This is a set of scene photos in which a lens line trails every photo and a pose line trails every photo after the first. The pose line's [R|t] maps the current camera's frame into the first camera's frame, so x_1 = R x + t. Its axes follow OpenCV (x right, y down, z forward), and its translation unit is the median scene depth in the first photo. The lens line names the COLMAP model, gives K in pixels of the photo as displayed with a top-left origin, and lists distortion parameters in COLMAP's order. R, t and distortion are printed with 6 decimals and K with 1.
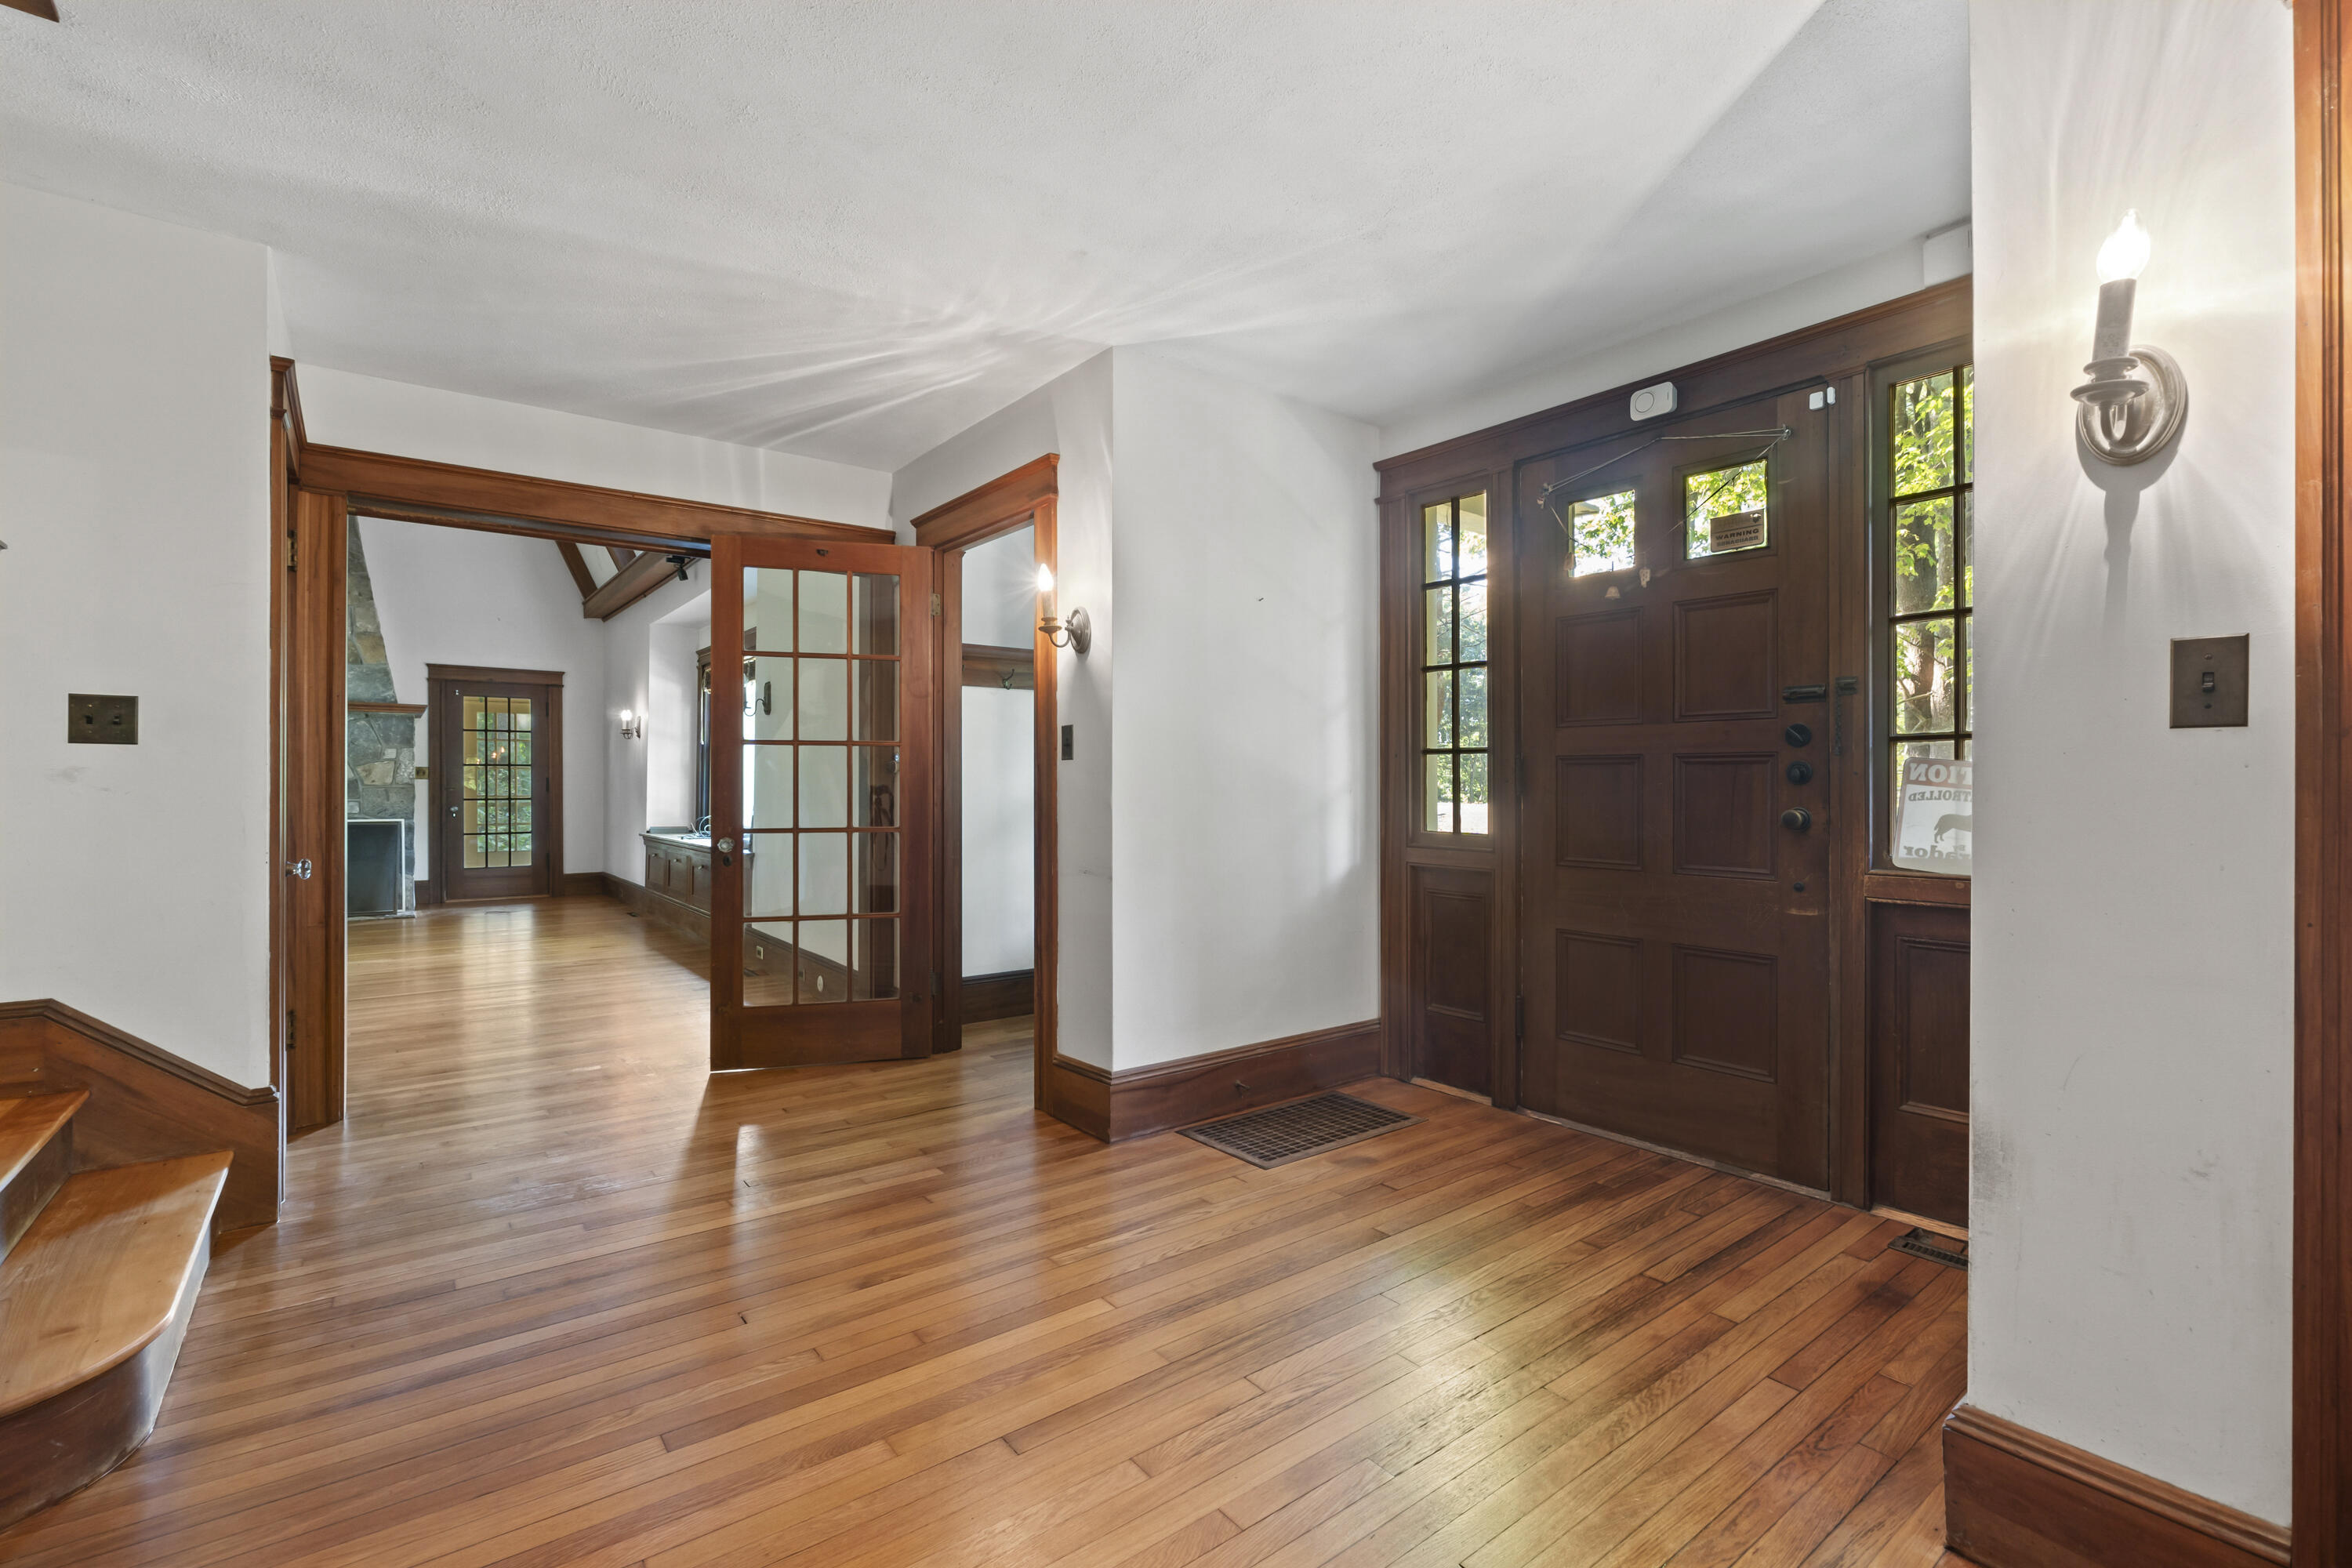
lens RADIAL K [[1044.0, 0, 1169.4], [0, 1044.0, 786.2], [0, 0, 1]] dist [0.010786, 0.000831]
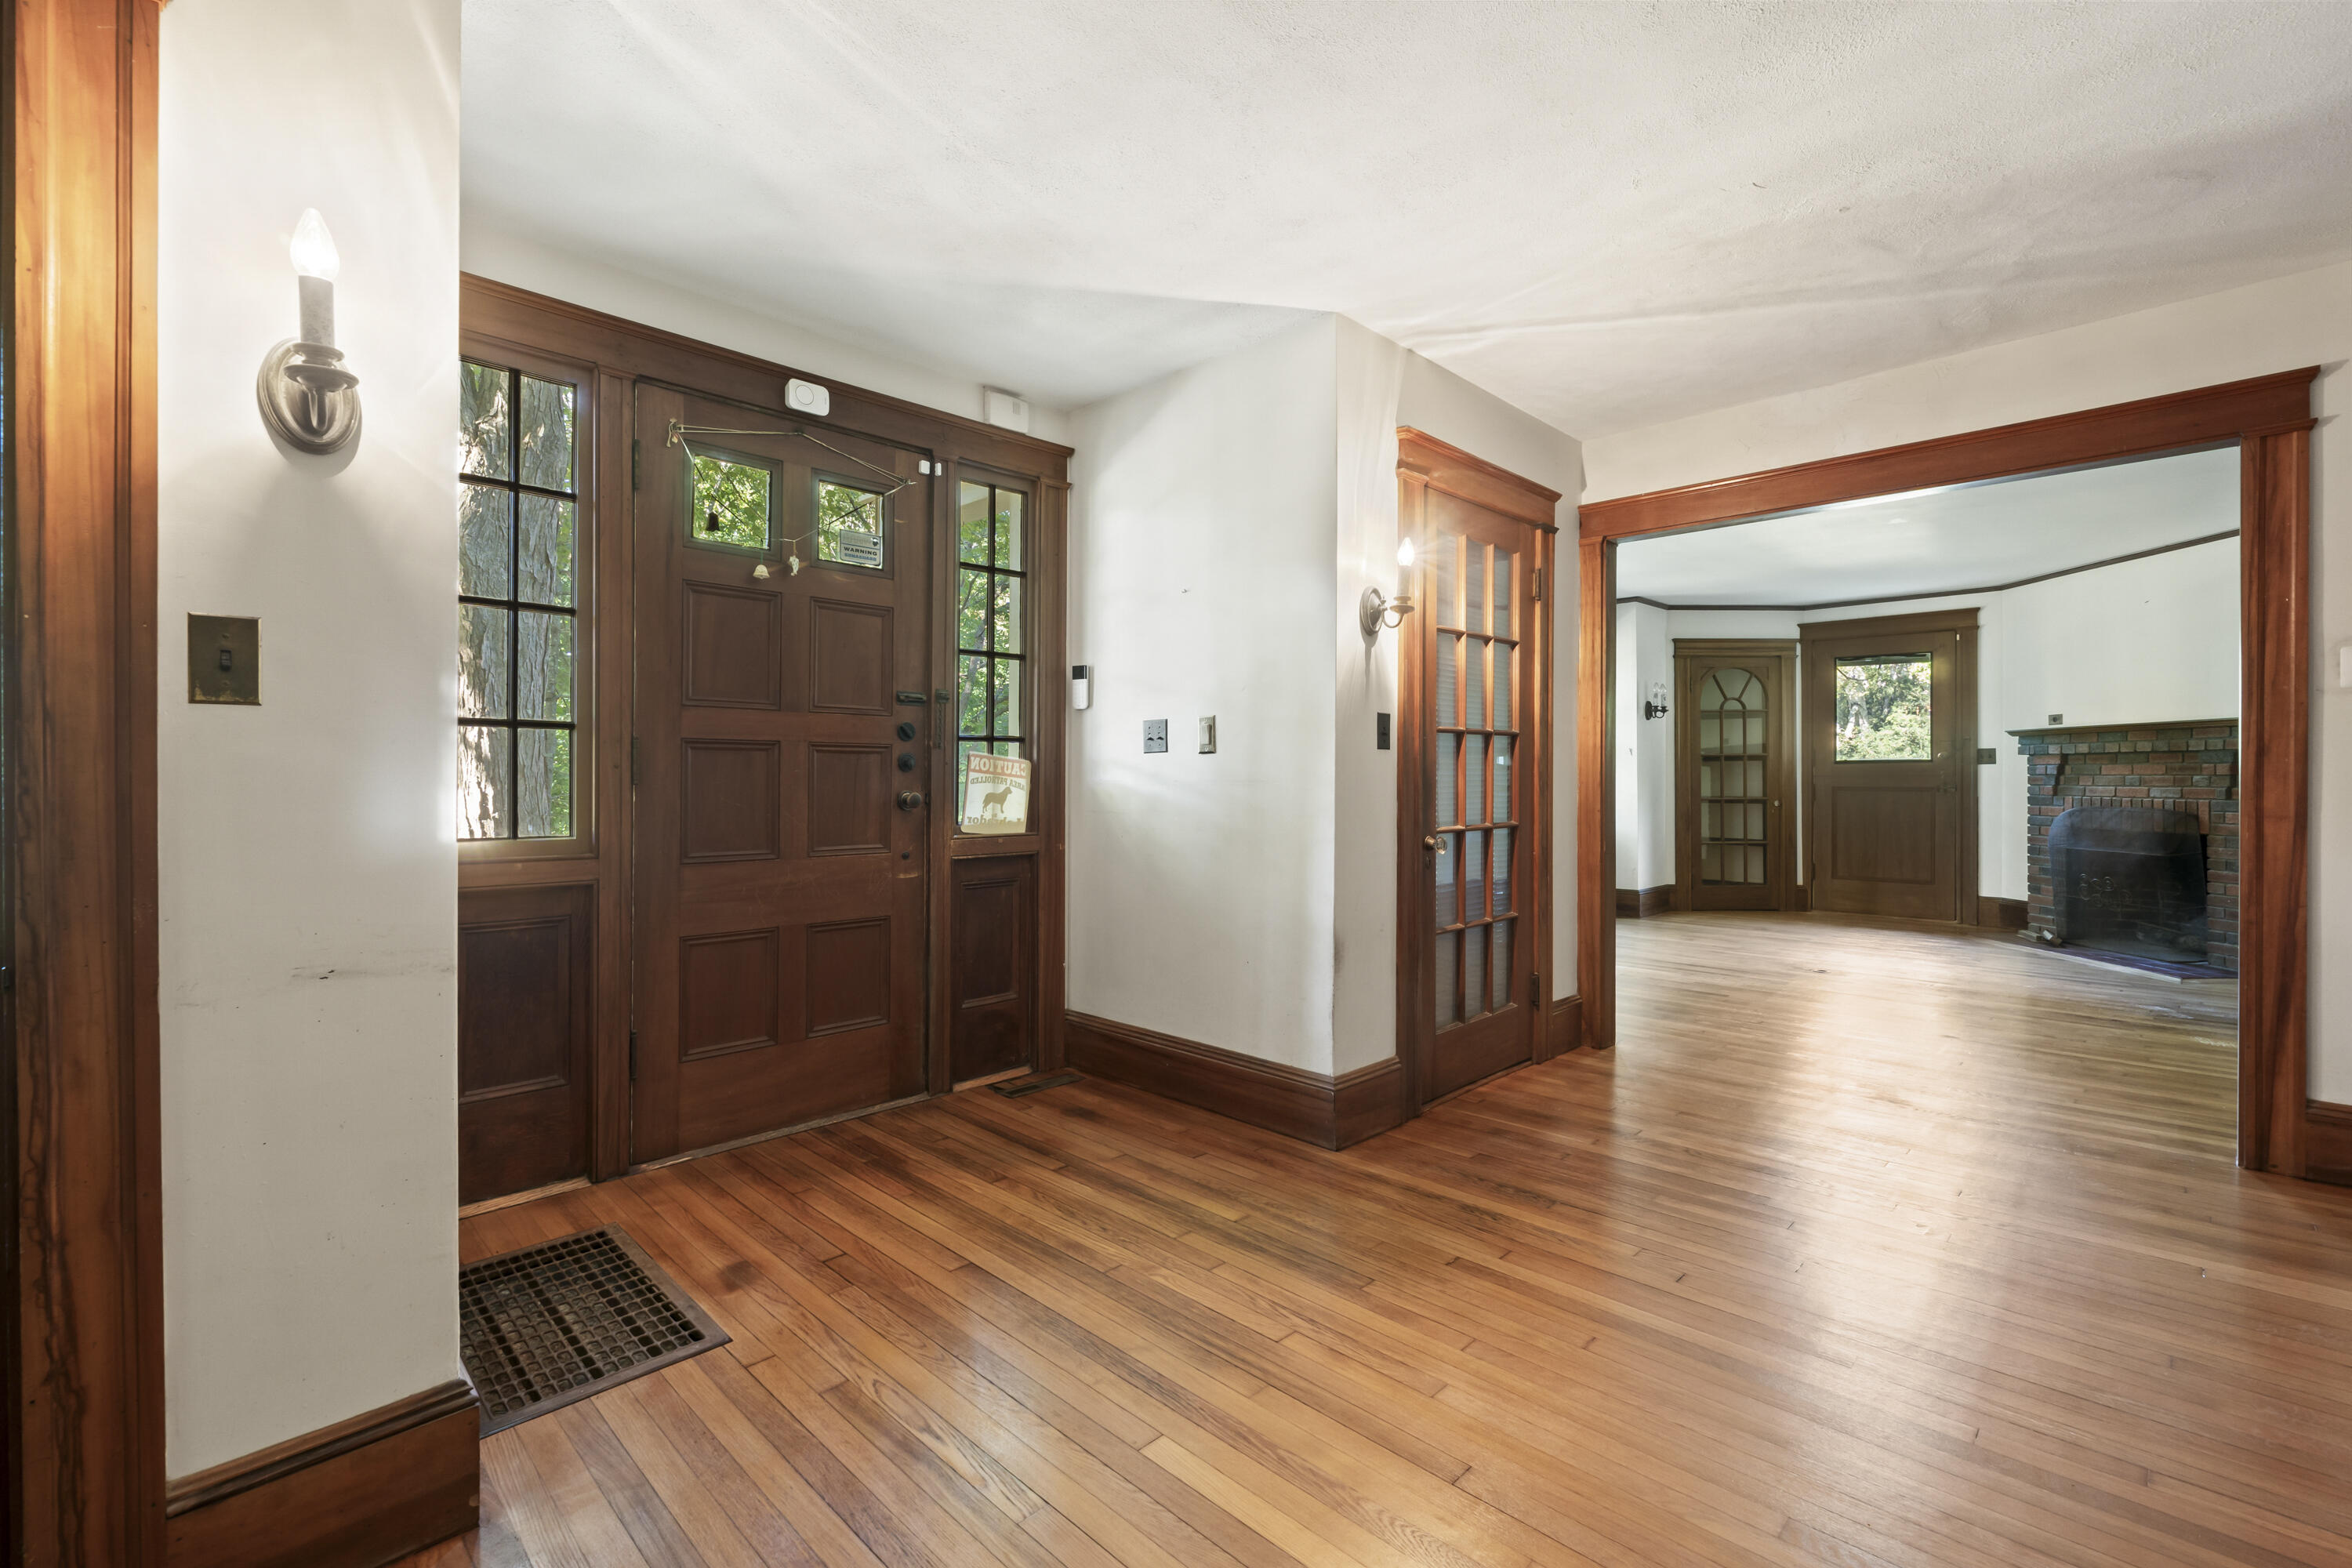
lens RADIAL K [[1044.0, 0, 1159.6], [0, 1044.0, 774.3], [0, 0, 1]] dist [0.010786, 0.000831]
pose [[-0.123228, -0.000851, 0.992378, -0.675063], [-0.002765, 0.999996, 0.000514, -0.000363], [-0.992375, -0.002680, -0.123230, 0.890113]]
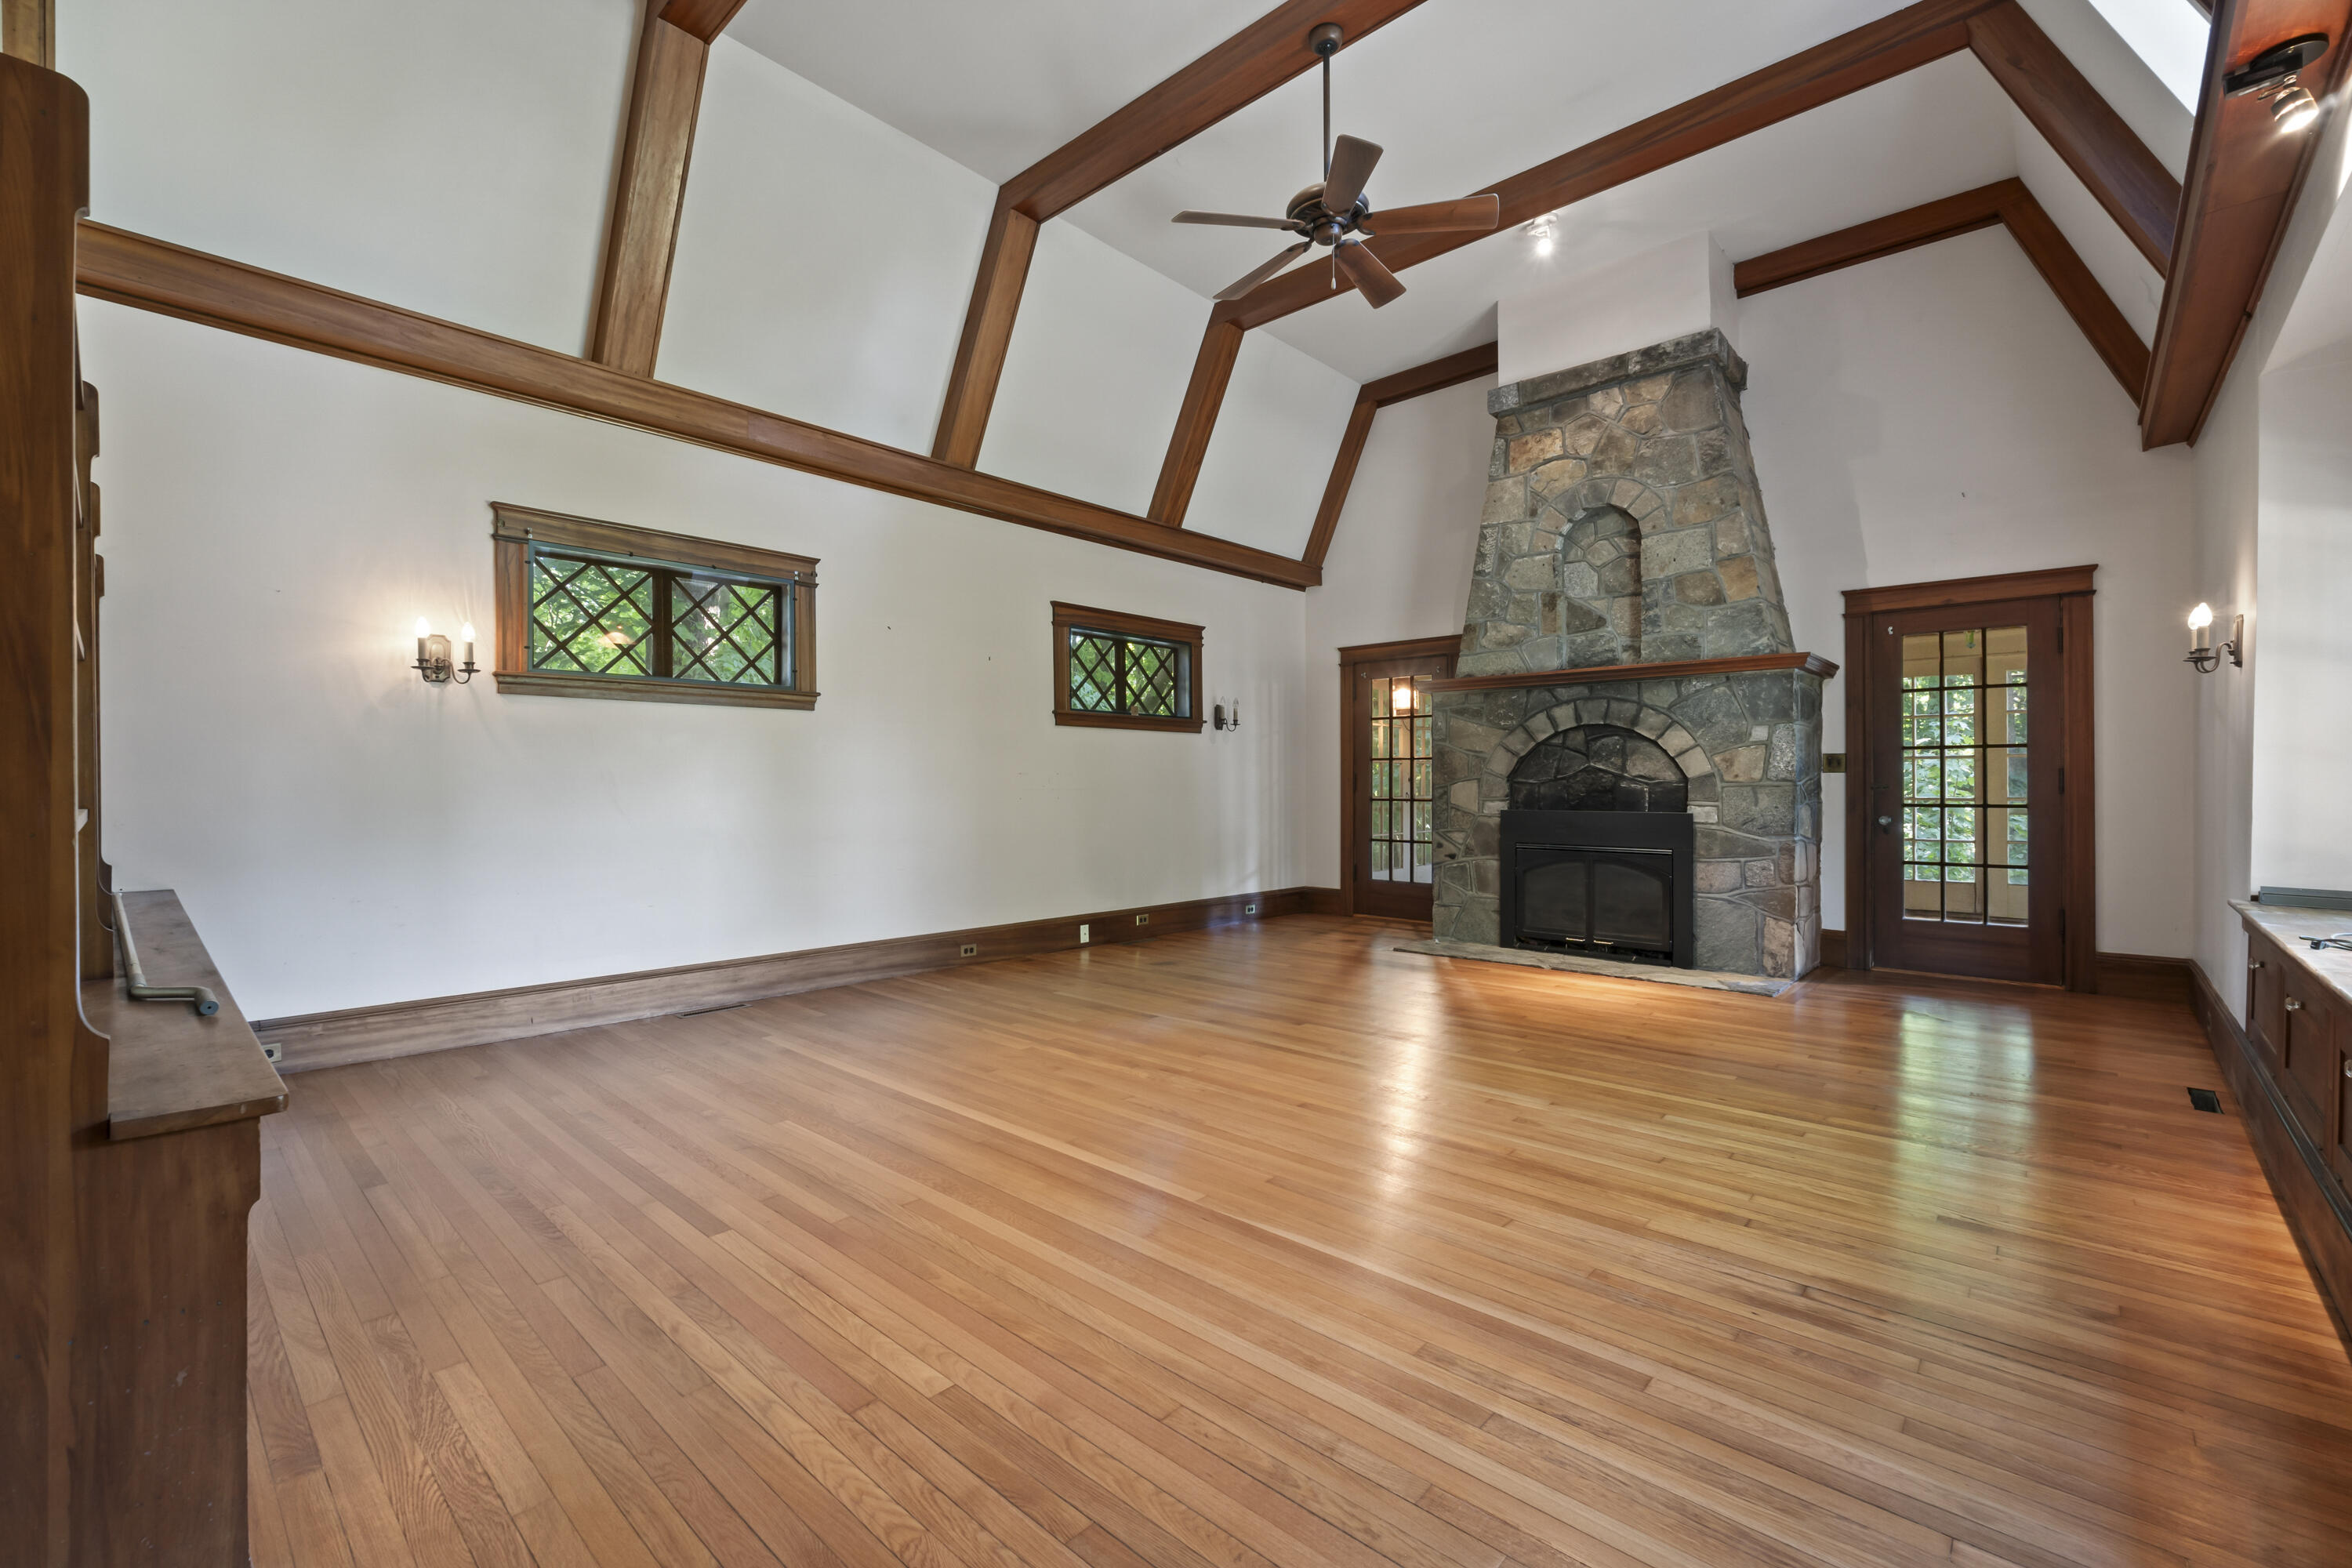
lens RADIAL K [[991.1, 0, 1172.0], [0, 991.1, 785.9], [0, 0, 1]] dist [-0.001950, -0.000862]
pose [[0.174298, -0.000855, -0.984693, -0.116102], [0.000532, 1.000000, -0.000774, 0.000971], [0.984693, -0.000389, 0.174298, 0.308297]]
